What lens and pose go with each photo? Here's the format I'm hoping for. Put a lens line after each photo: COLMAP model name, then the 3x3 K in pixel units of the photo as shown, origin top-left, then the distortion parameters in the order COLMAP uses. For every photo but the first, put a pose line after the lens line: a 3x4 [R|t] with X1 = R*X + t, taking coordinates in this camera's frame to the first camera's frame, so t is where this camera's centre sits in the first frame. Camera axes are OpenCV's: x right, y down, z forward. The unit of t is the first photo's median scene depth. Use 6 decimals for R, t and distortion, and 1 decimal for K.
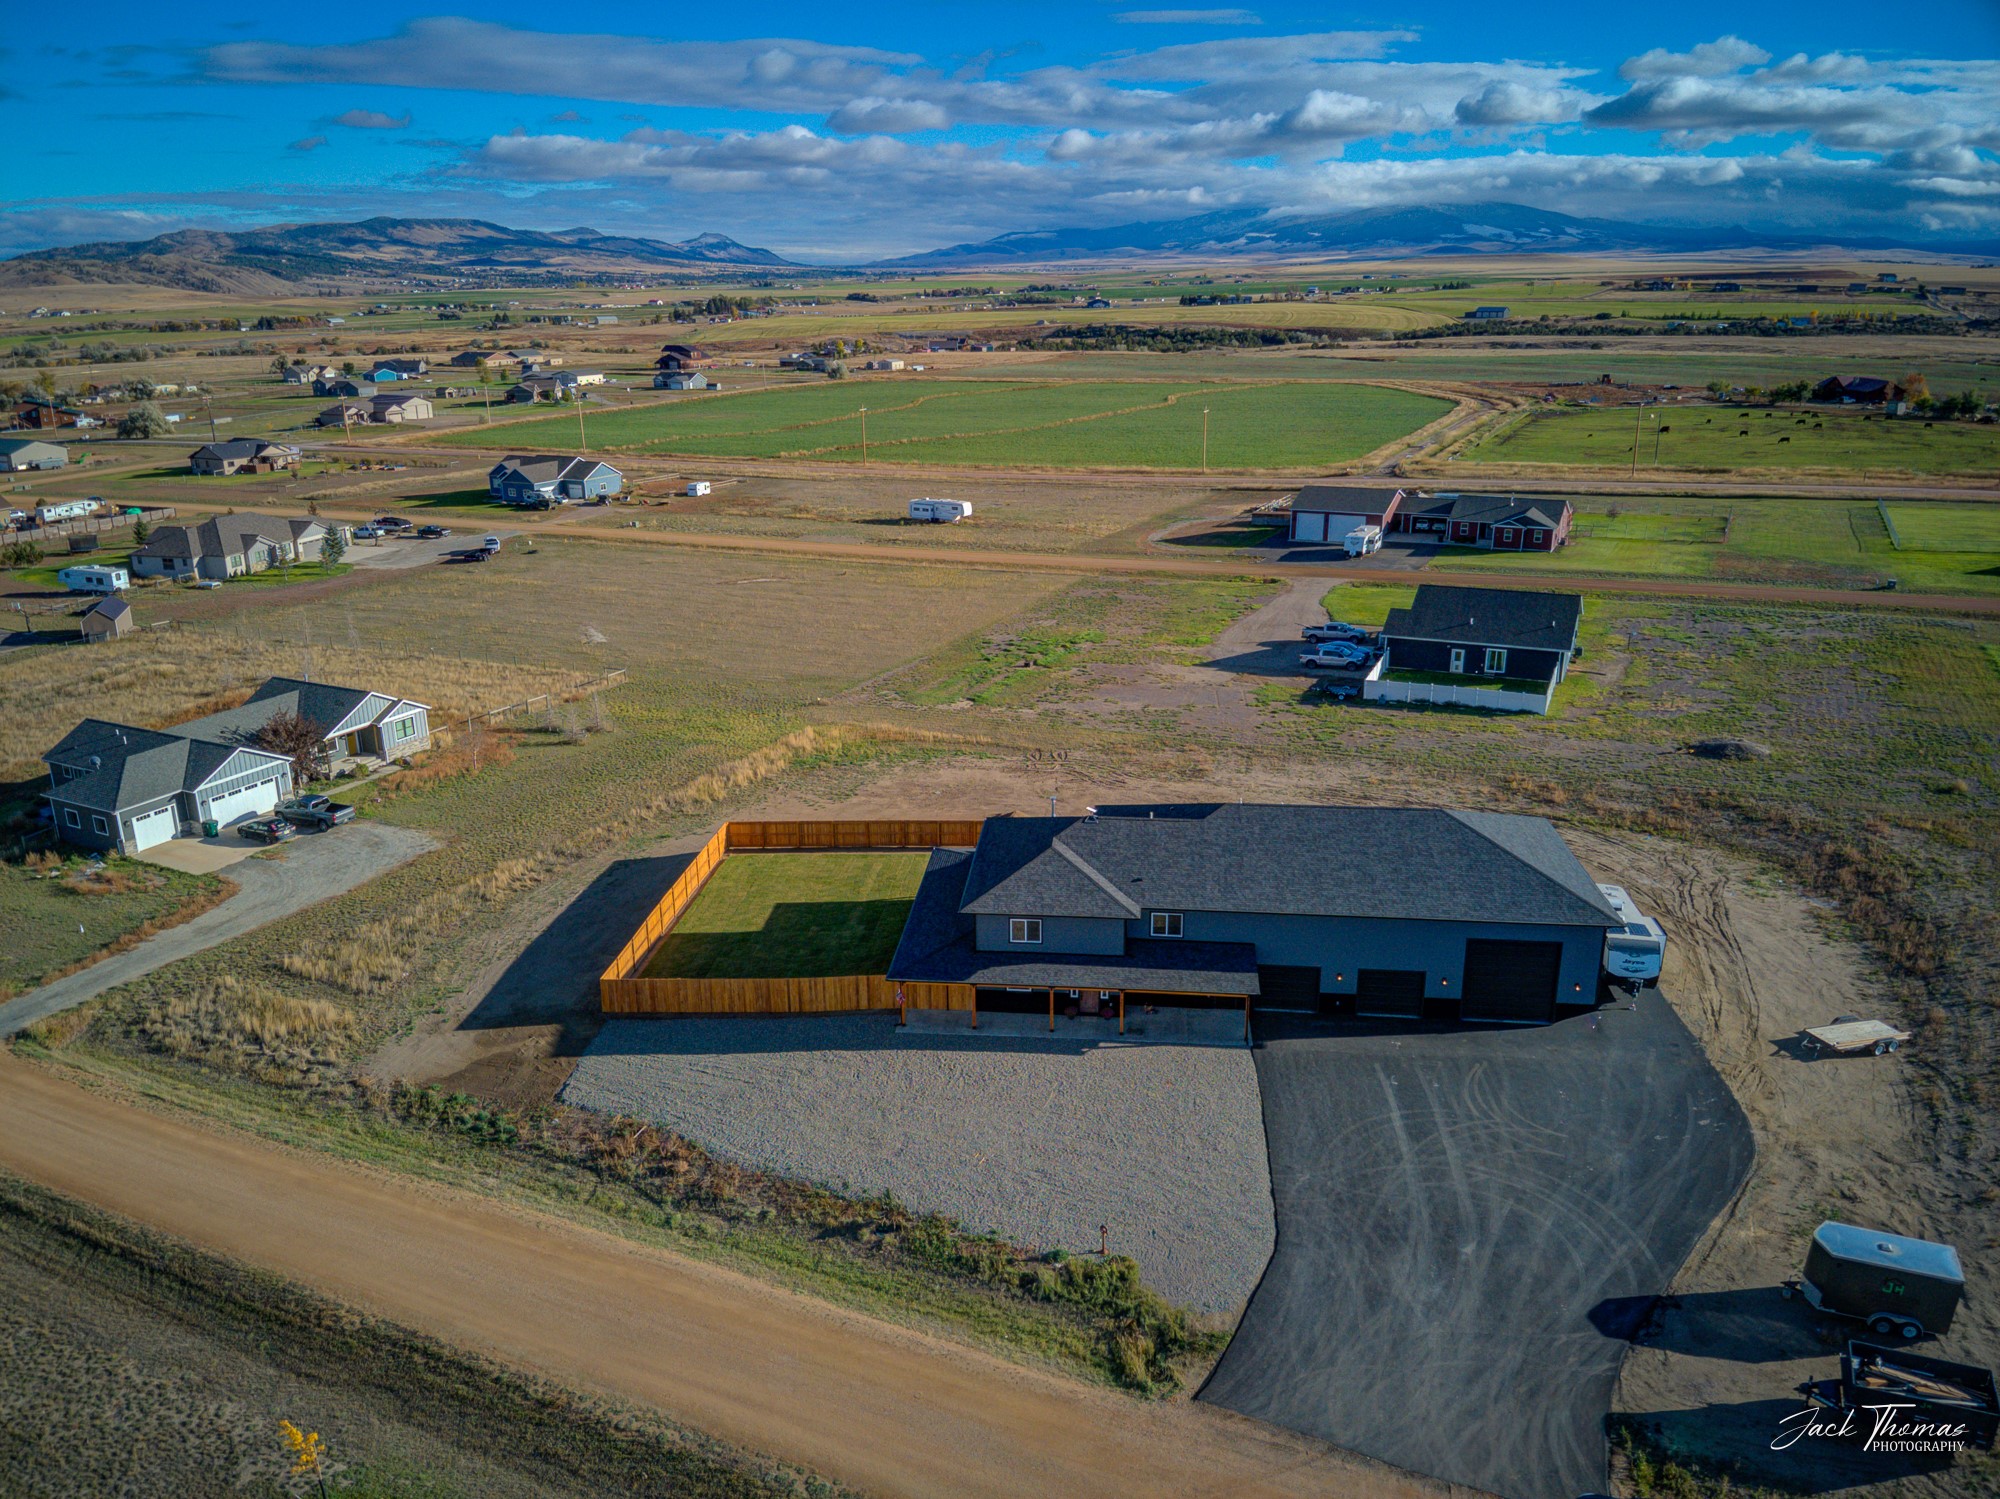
lens RADIAL K [[1453.0, 0, 979.5], [0, 1453.0, 756.5], [0, 0, 1]] dist [0.086987, -0.176222]
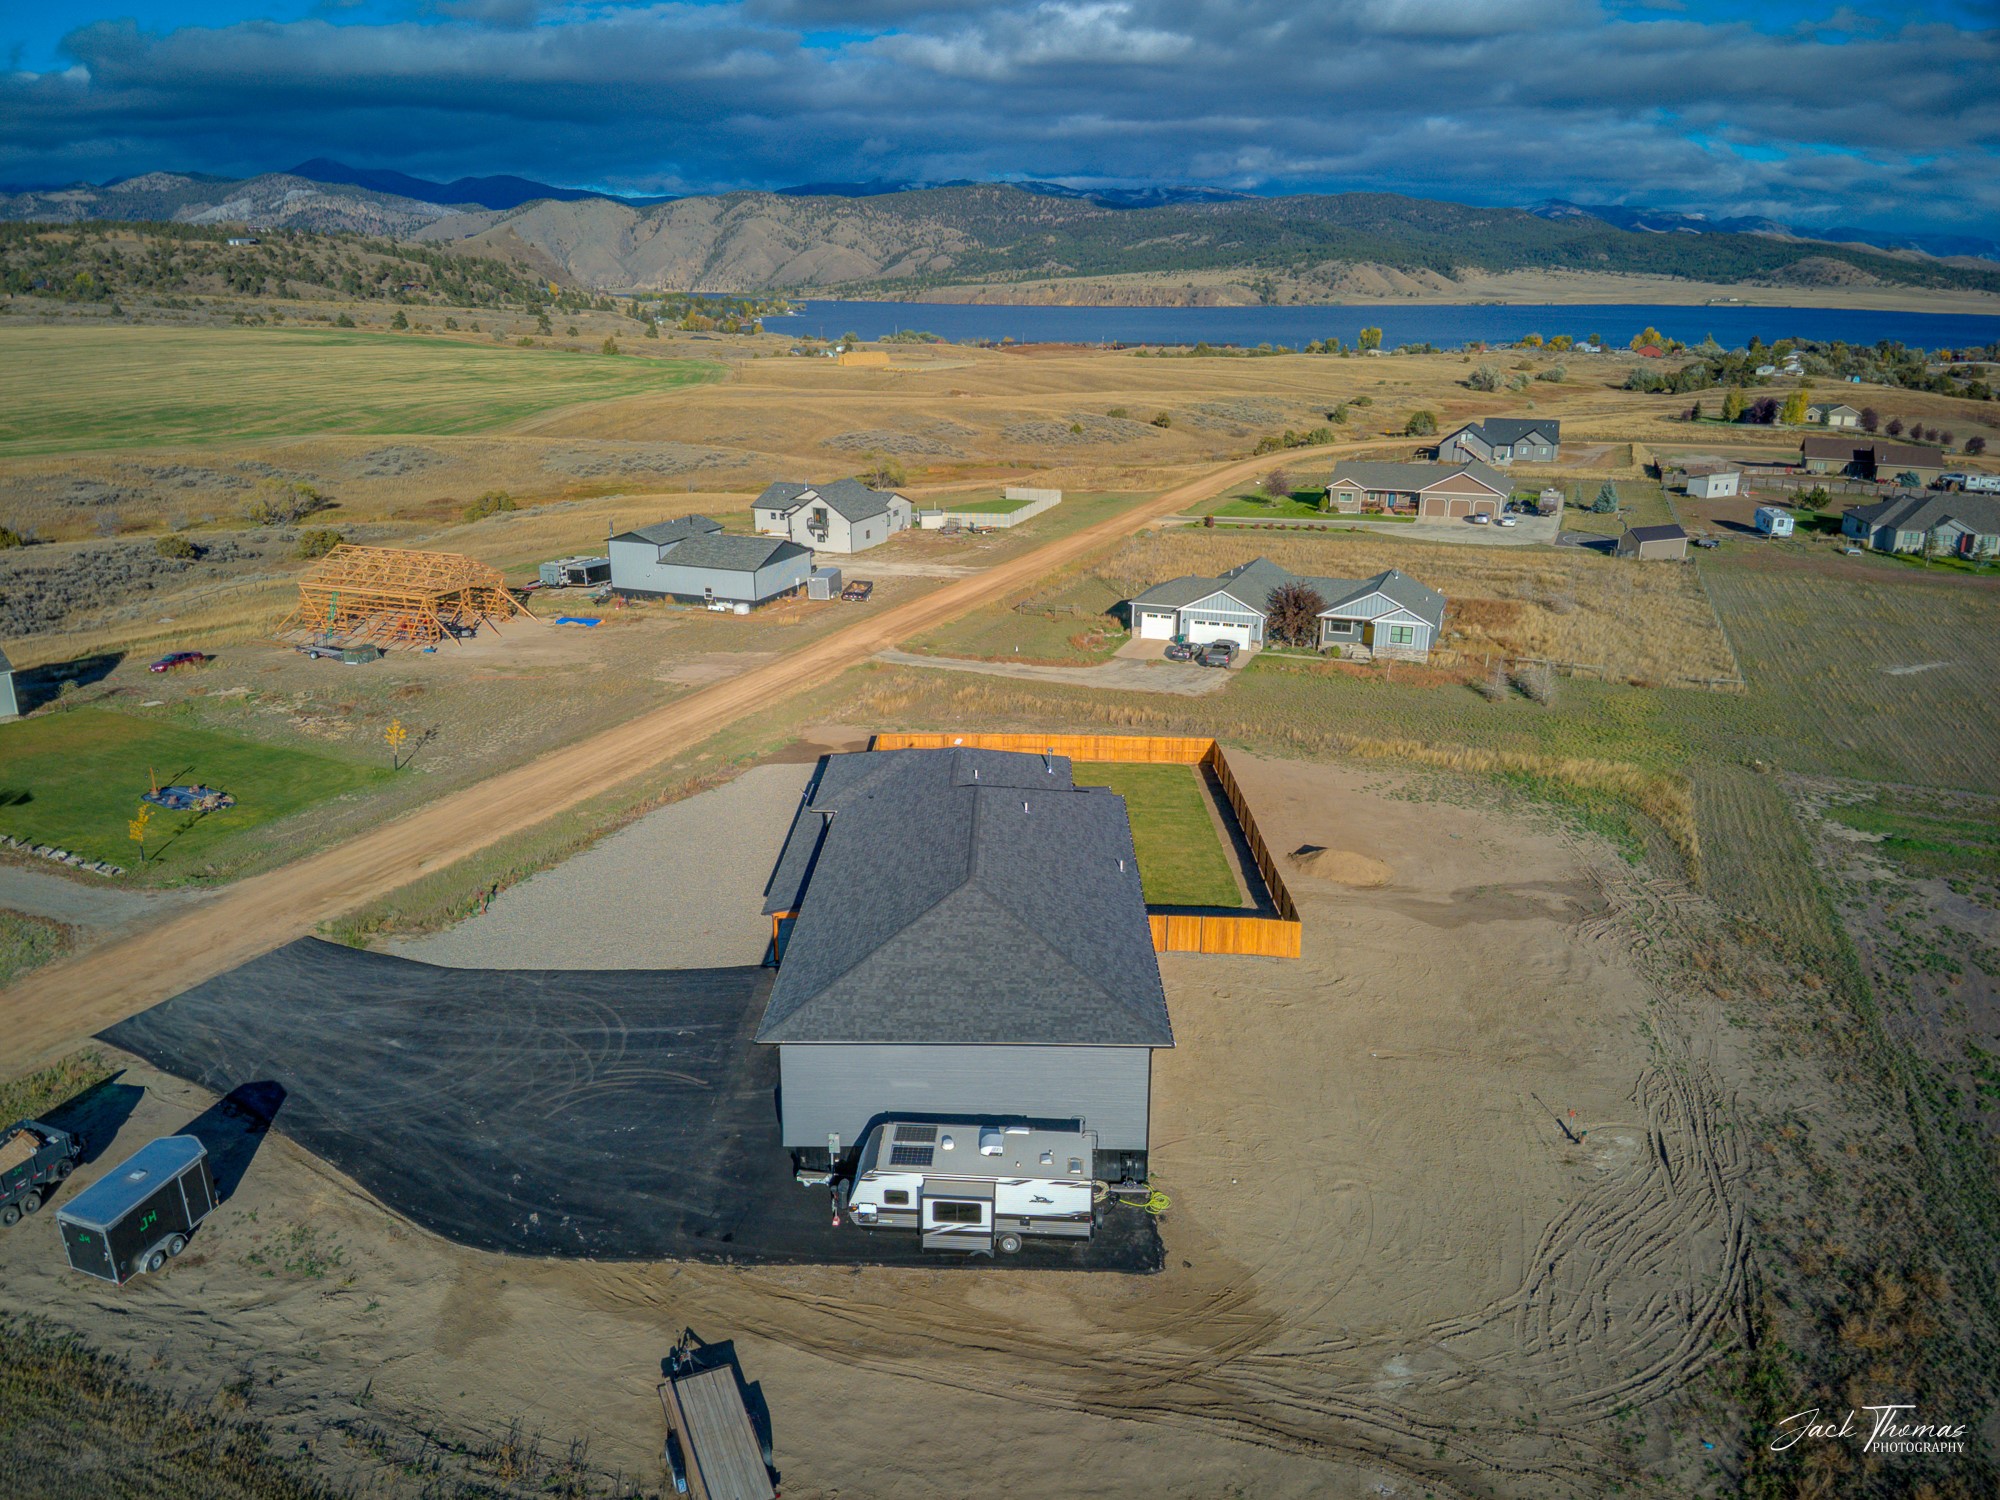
lens RADIAL K [[1453.0, 0, 995.9], [0, 1453.0, 754.8], [0, 0, 1]] dist [0.086987, -0.176222]
pose [[0.085485, 0.319783, -0.943627, 0.559031], [-0.311899, 0.908080, 0.279481, -0.130733], [0.946262, 0.270425, 0.177367, 0.485763]]
